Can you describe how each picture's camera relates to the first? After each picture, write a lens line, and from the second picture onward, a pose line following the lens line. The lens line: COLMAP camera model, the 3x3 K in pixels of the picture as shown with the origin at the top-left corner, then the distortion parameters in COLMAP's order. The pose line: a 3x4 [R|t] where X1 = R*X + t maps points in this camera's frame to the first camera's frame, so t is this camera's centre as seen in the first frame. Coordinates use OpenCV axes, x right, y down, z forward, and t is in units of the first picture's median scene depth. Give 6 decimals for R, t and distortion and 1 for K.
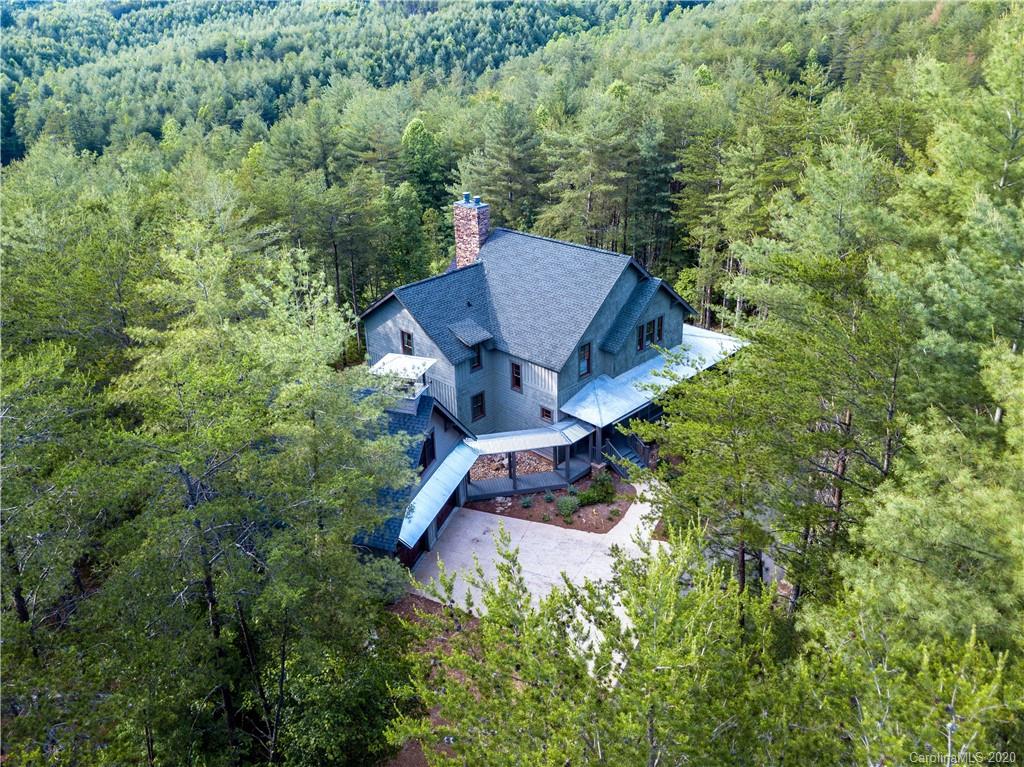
lens RADIAL K [[781.2, 0, 512.2], [0, 781.2, 385.0], [0, 0, 1]] dist [0.001478, -0.000349]
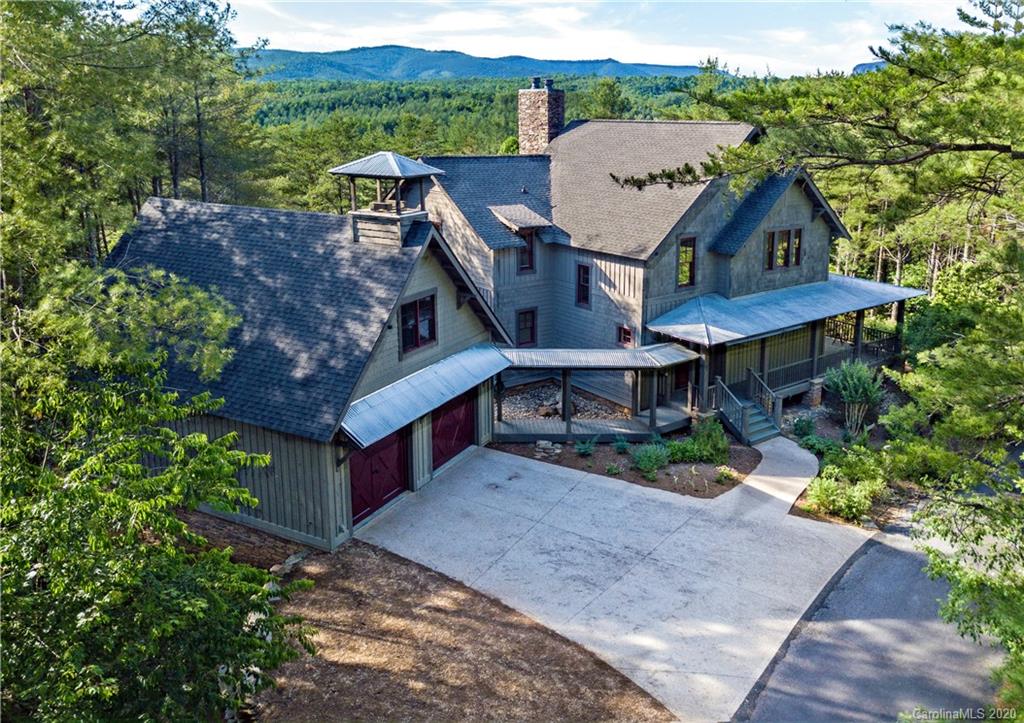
lens RADIAL K [[787.5, 0, 513.5], [0, 787.5, 358.8], [0, 0, 1]] dist [-0.009469, -0.002028]
pose [[0.990070, 0.045325, -0.133066, 0.039882], [-0.065543, 0.986246, -0.151731, 0.166038], [0.124359, 0.158946, 0.979424, 0.329707]]
